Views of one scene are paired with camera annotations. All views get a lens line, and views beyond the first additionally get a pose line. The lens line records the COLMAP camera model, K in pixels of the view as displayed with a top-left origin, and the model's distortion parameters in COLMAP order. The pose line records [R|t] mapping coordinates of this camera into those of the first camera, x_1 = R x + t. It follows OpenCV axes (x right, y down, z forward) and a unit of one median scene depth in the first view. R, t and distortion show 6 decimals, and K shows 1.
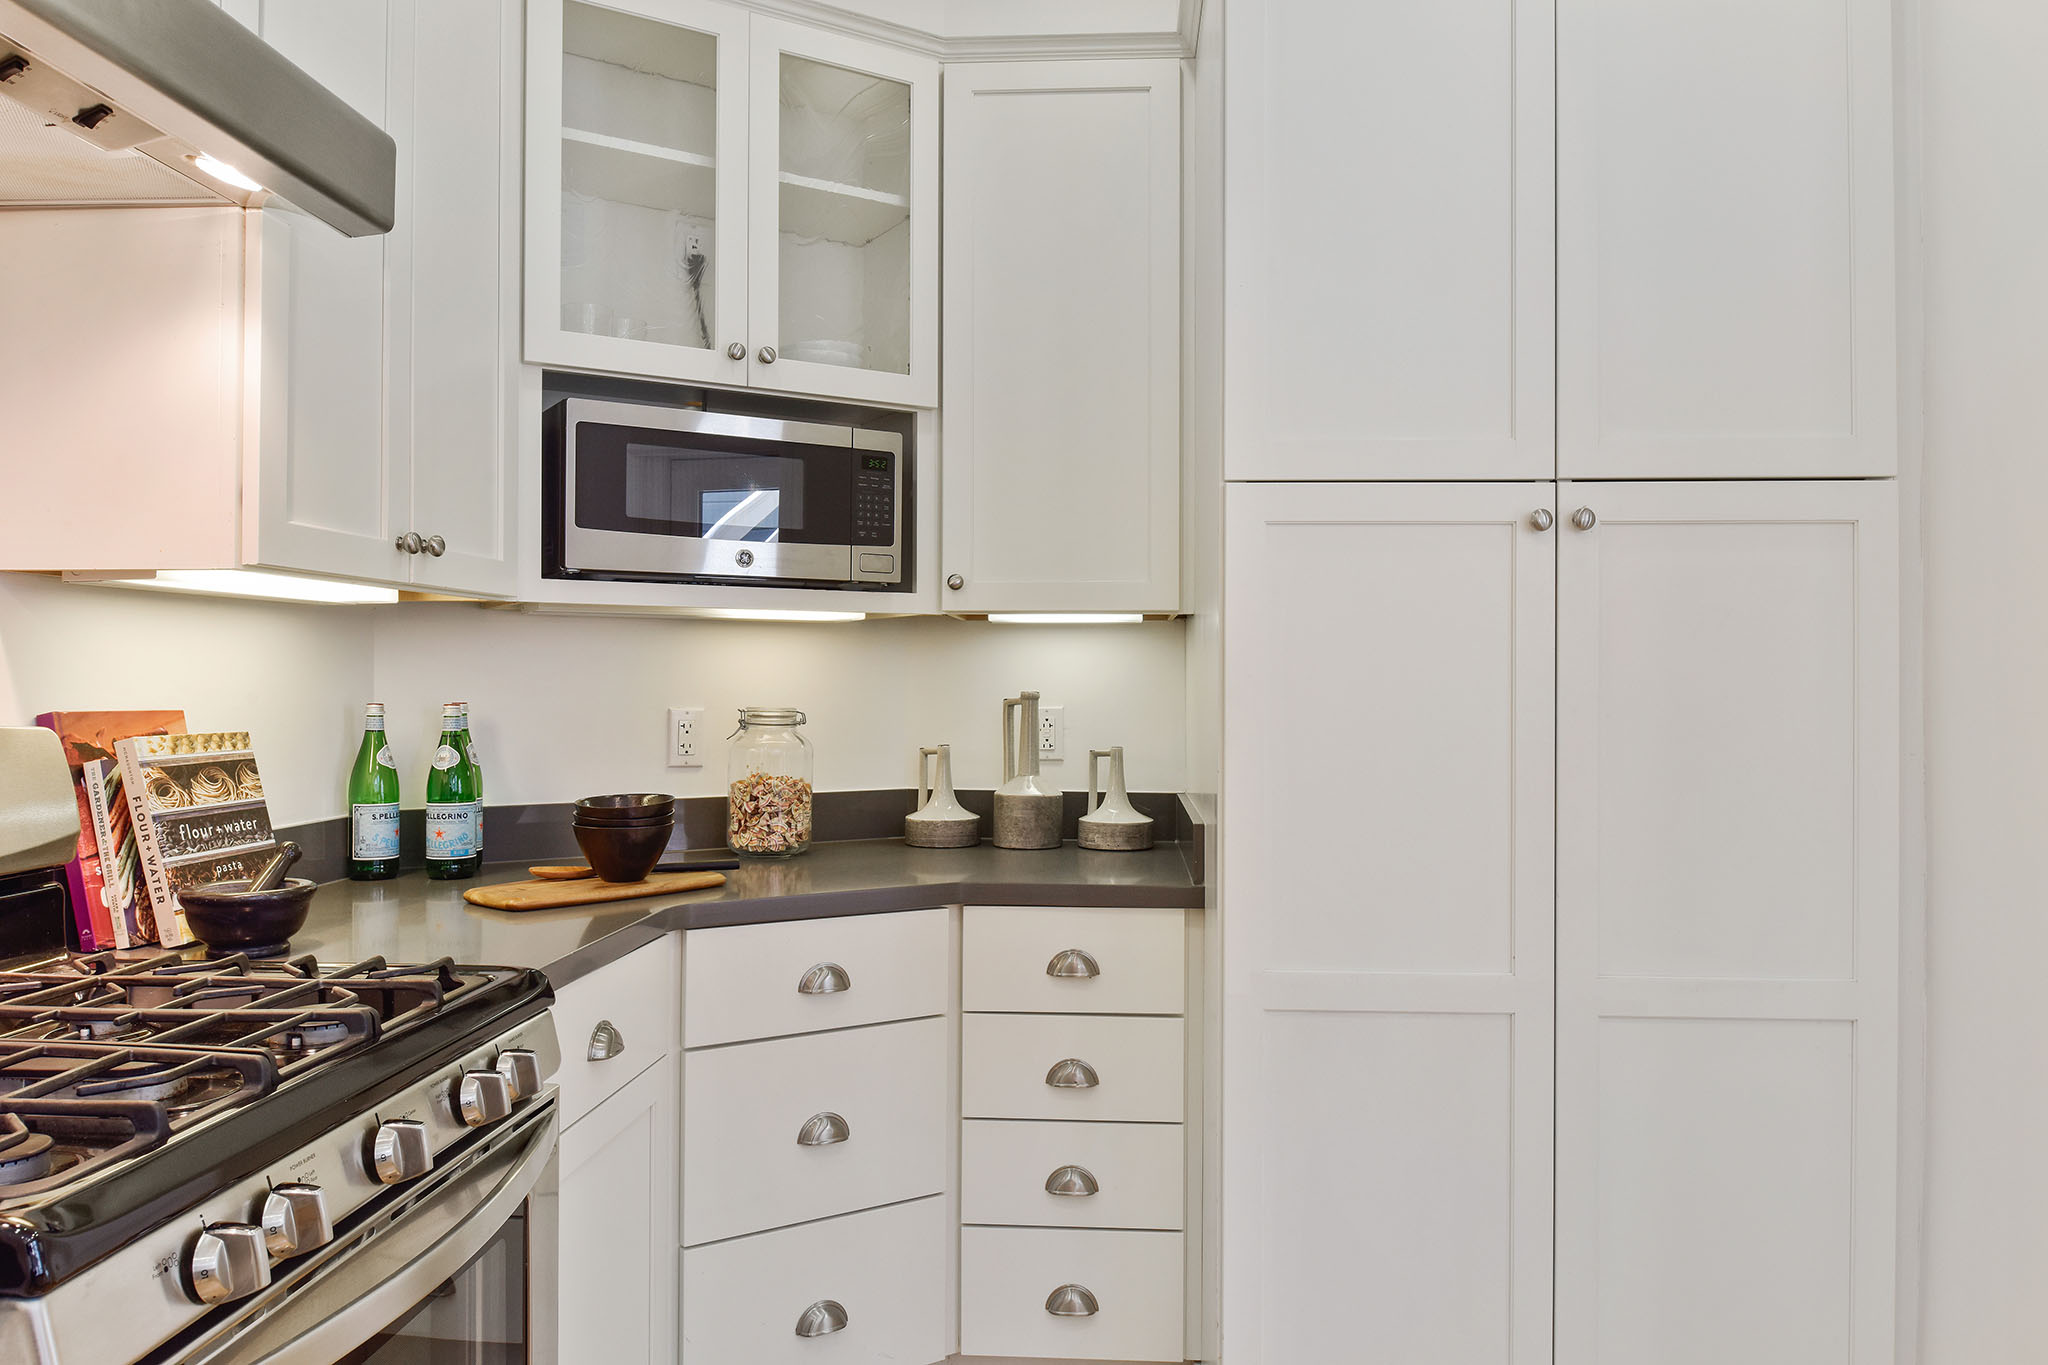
lens RADIAL K [[1412.9, 0, 1024.0], [0, 1412.9, 682.5], [0, 0, 1]] dist [0.002452, -0.000429]
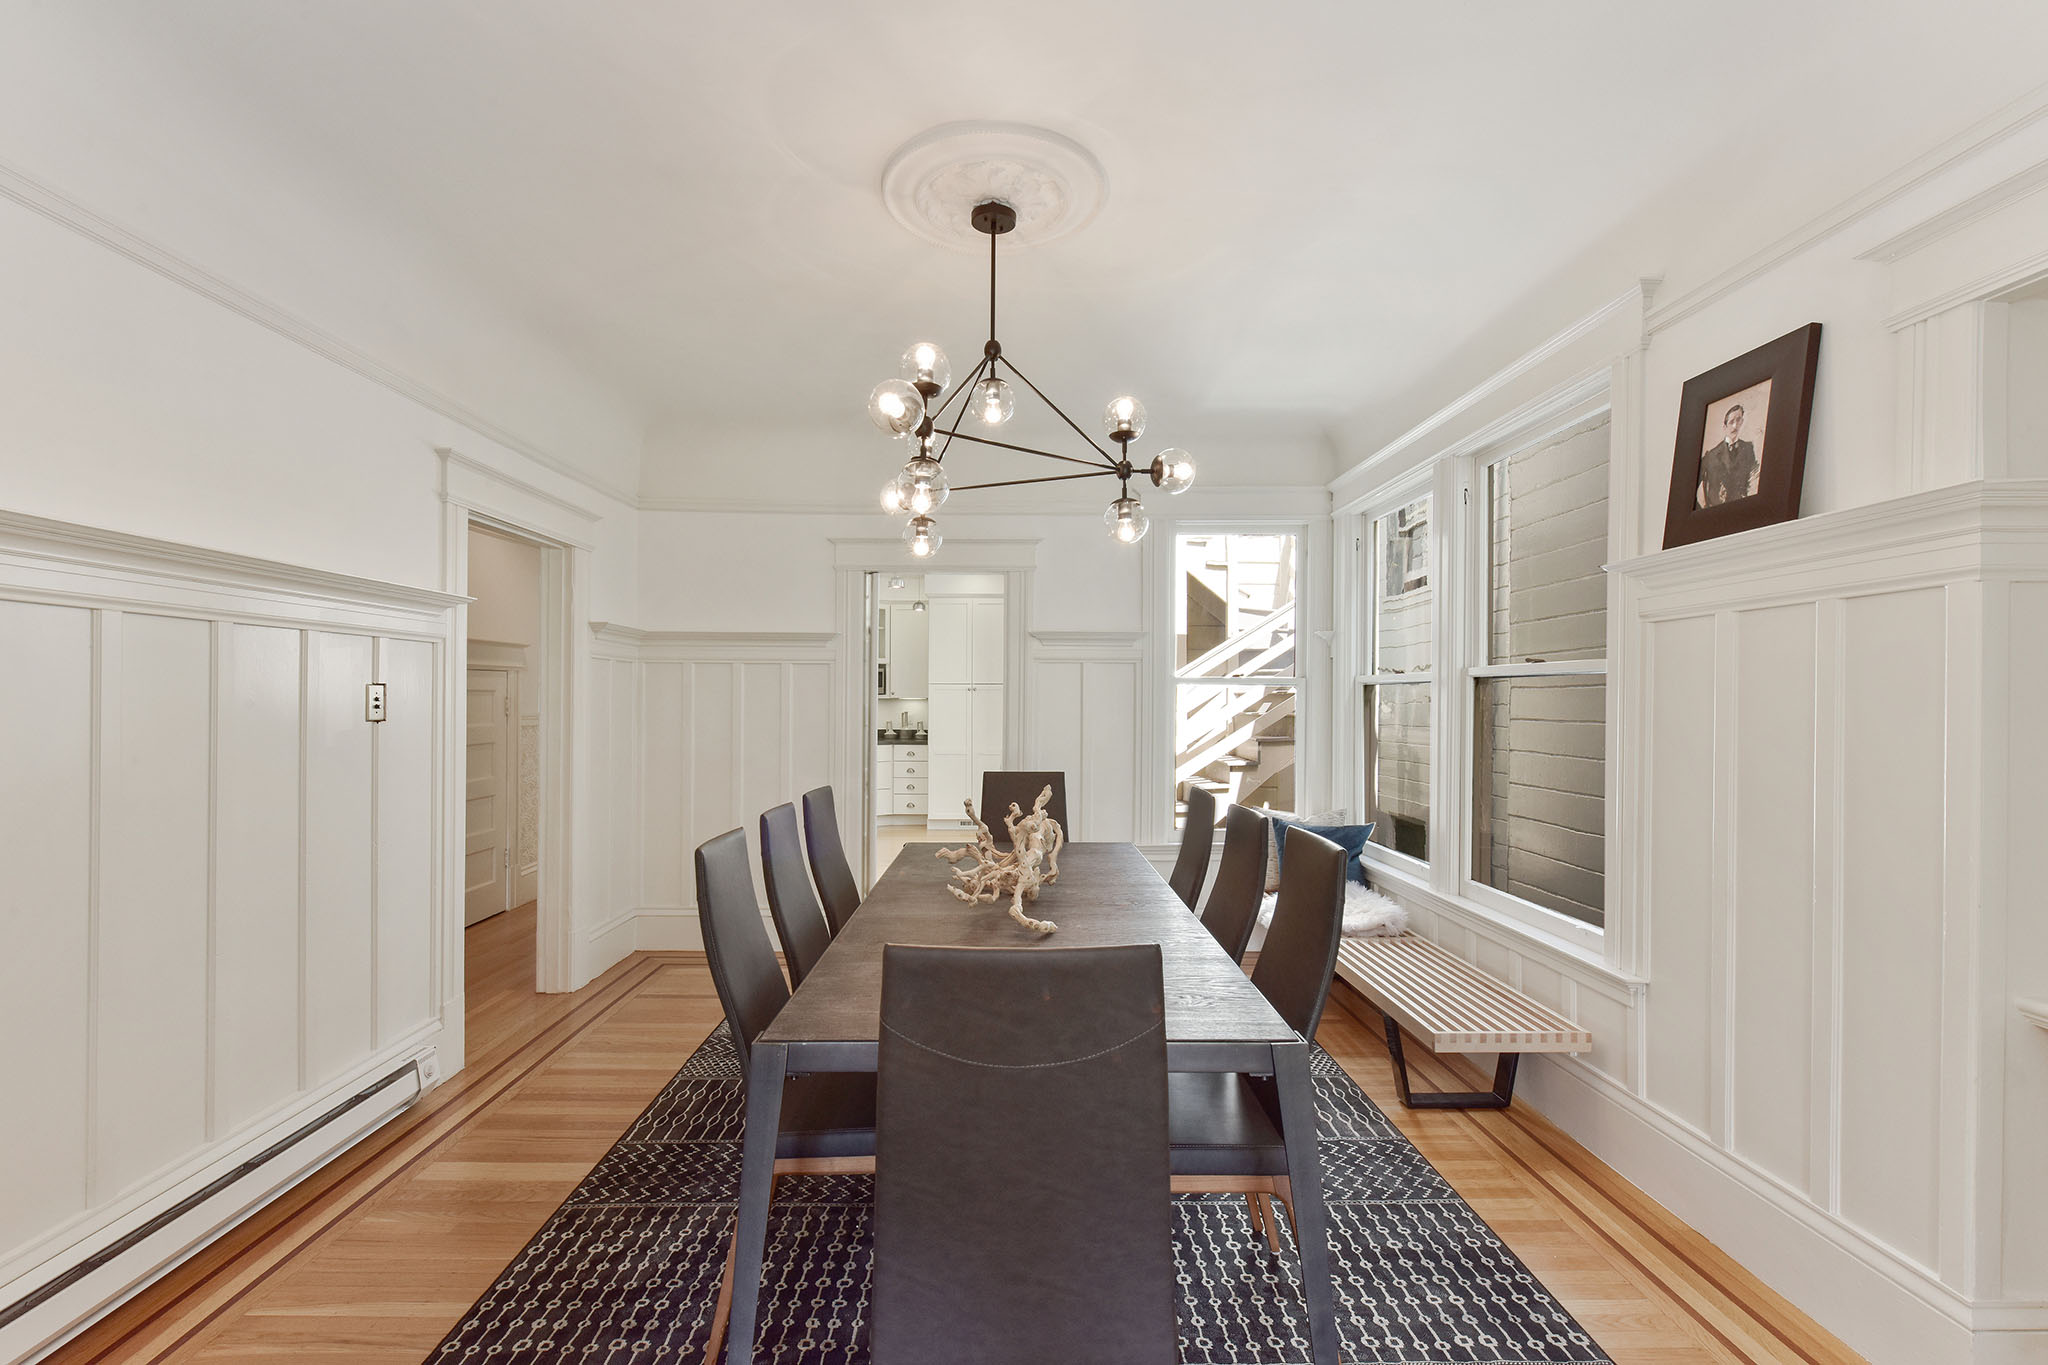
lens RADIAL K [[911.9, 0, 1014.9], [0, 911.9, 694.7], [0, 0, 1]] dist [-0.000004, -0.000384]
pose [[0.997033, -0.000271, 0.076974, 0.186839], [0.000737, 0.999982, -0.006026, -0.045837], [-0.076971, 0.006064, 0.997015, -3.180335]]
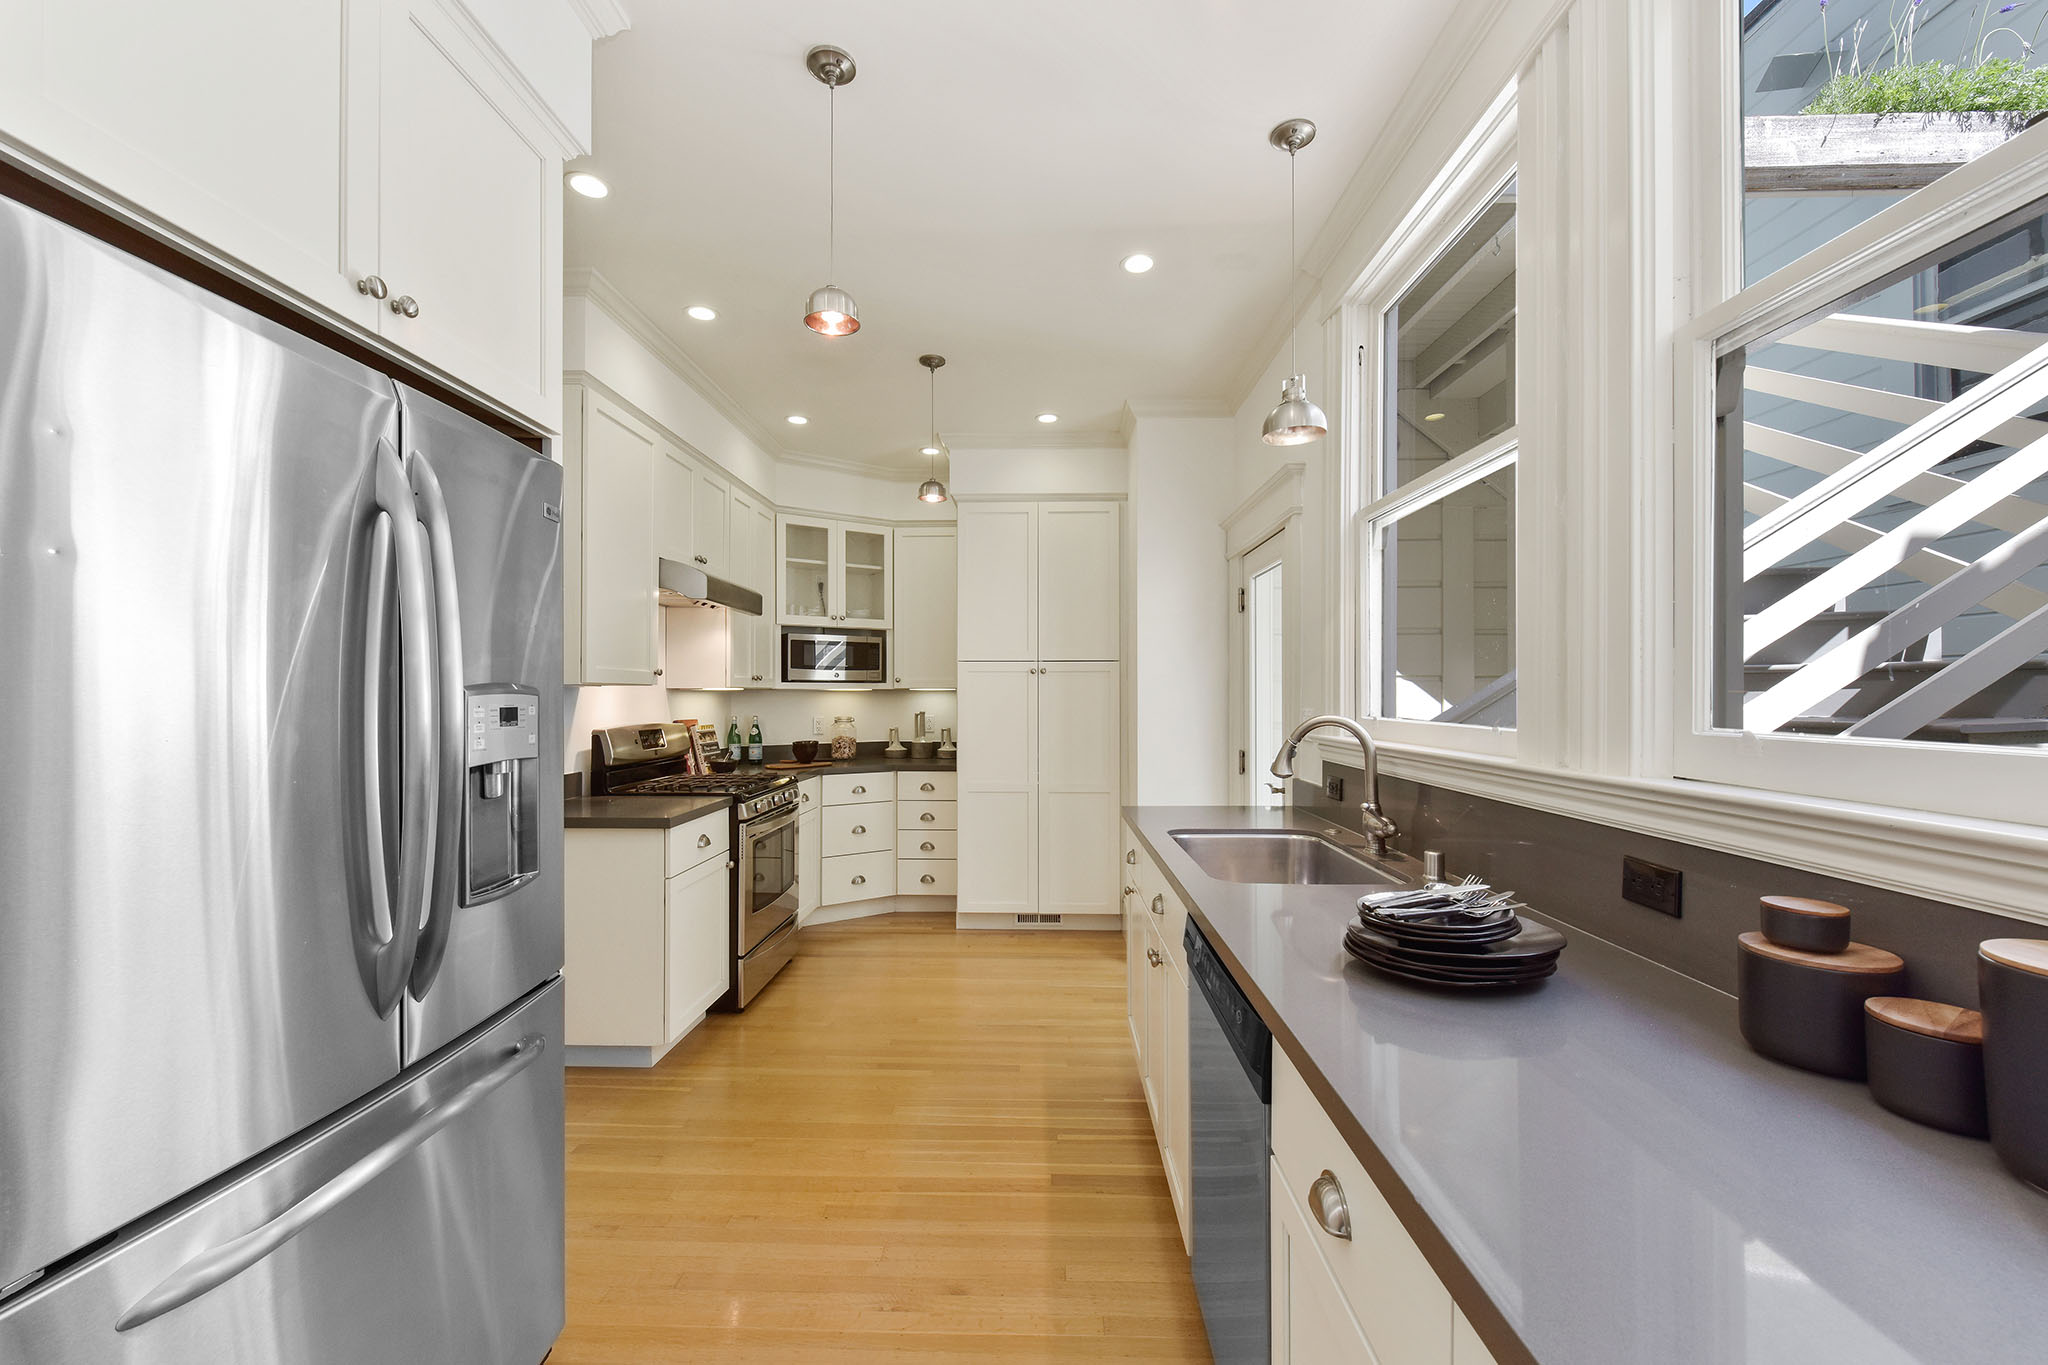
lens RADIAL K [[807.0, 0, 1014.1], [0, 807.0, 696.4], [0, 0, 1]] dist [-0.001268, -0.000093]
pose [[0.999460, -0.004698, 0.032515, 0.188983], [0.004667, 0.999989, 0.001037, -0.035338], [-0.032519, -0.000885, 0.999471, -1.078562]]
